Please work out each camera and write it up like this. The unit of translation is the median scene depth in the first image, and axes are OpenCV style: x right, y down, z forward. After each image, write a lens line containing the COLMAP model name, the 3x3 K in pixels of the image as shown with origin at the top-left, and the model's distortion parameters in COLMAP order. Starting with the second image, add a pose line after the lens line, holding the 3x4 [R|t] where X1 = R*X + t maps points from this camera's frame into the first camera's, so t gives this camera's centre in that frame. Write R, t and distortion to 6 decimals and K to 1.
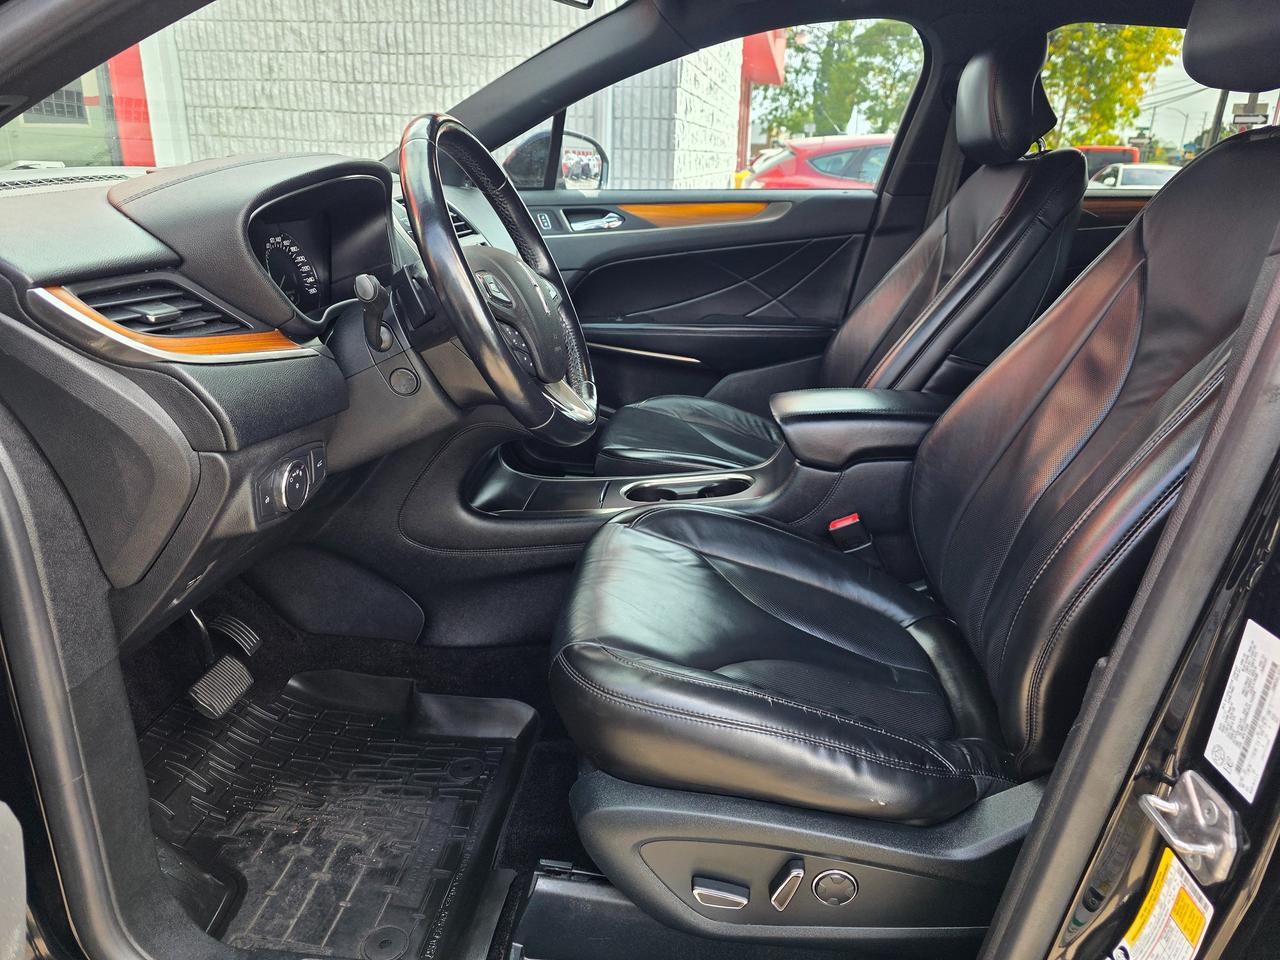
lens RADIAL K [[875.5, 0, 637.8], [0, 875.5, 482.2], [0, 0, 1]] dist [0.029565, -0.023674]
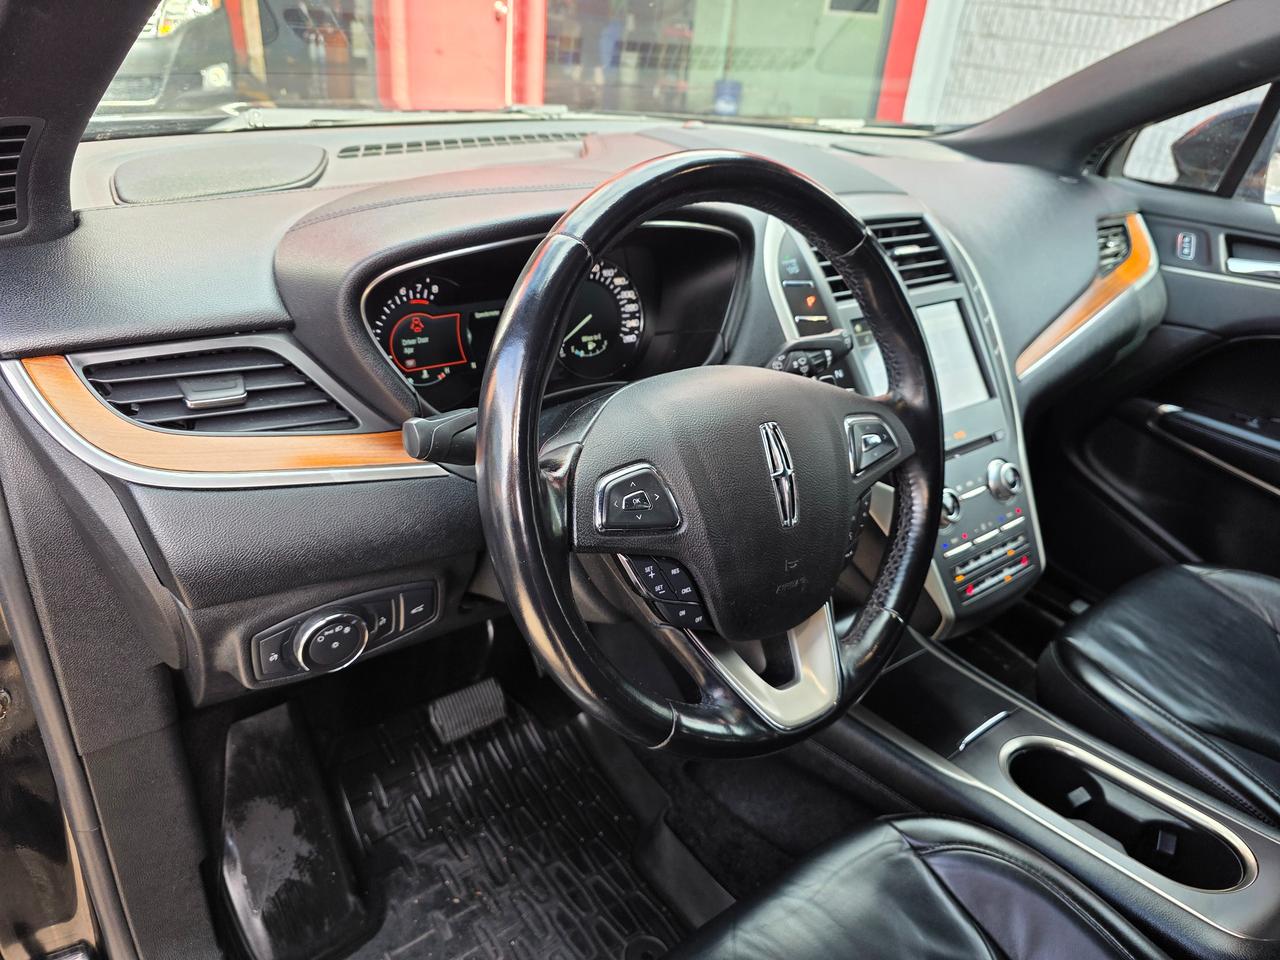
lens RADIAL K [[875.5, 0, 636.1], [0, 875.5, 477.6], [0, 0, 1]] dist [0.029565, -0.023674]
pose [[0.689815, 0.372224, -0.620970, 0.134297], [-0.308850, 0.927045, 0.212602, -0.248363], [0.654803, 0.045131, 0.754451, 0.409854]]
